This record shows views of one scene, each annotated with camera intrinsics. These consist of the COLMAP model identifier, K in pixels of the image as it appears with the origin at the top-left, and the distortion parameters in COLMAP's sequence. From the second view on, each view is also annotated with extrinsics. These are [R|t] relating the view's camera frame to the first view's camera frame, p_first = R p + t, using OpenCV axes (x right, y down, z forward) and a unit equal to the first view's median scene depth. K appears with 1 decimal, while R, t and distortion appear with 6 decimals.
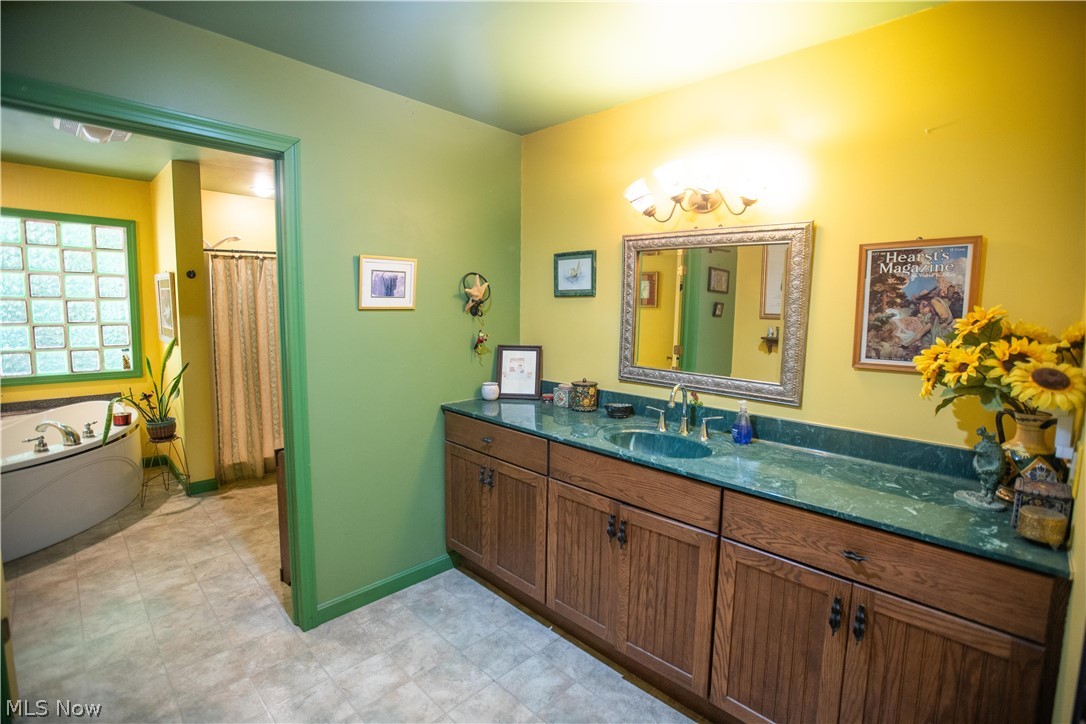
lens RADIAL K [[500.6, 0, 544.9], [0, 500.6, 357.7], [0, 0, 1]] dist [-0.046036, 0.014623]
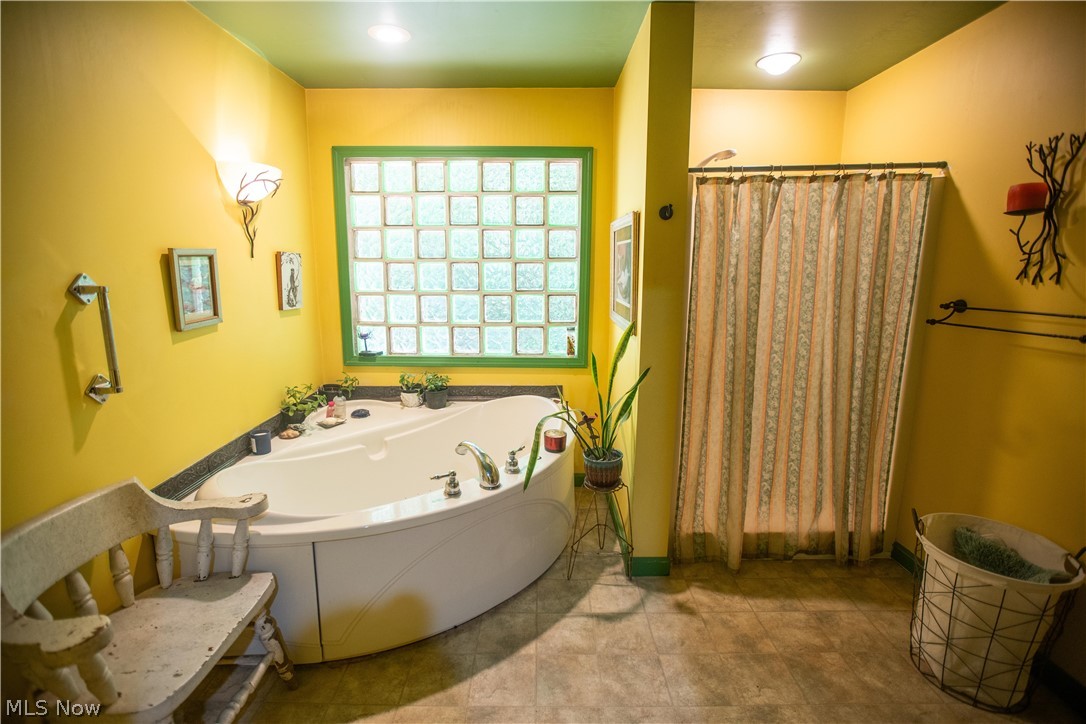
lens RADIAL K [[500.6, 0, 542.6], [0, 500.6, 358.9], [0, 0, 1]] dist [-0.046036, 0.014623]
pose [[0.703273, 0.117817, -0.701090, -0.366906], [-0.064307, 0.992672, 0.102310, -0.048072], [0.708006, -0.026867, 0.705695, 0.449705]]
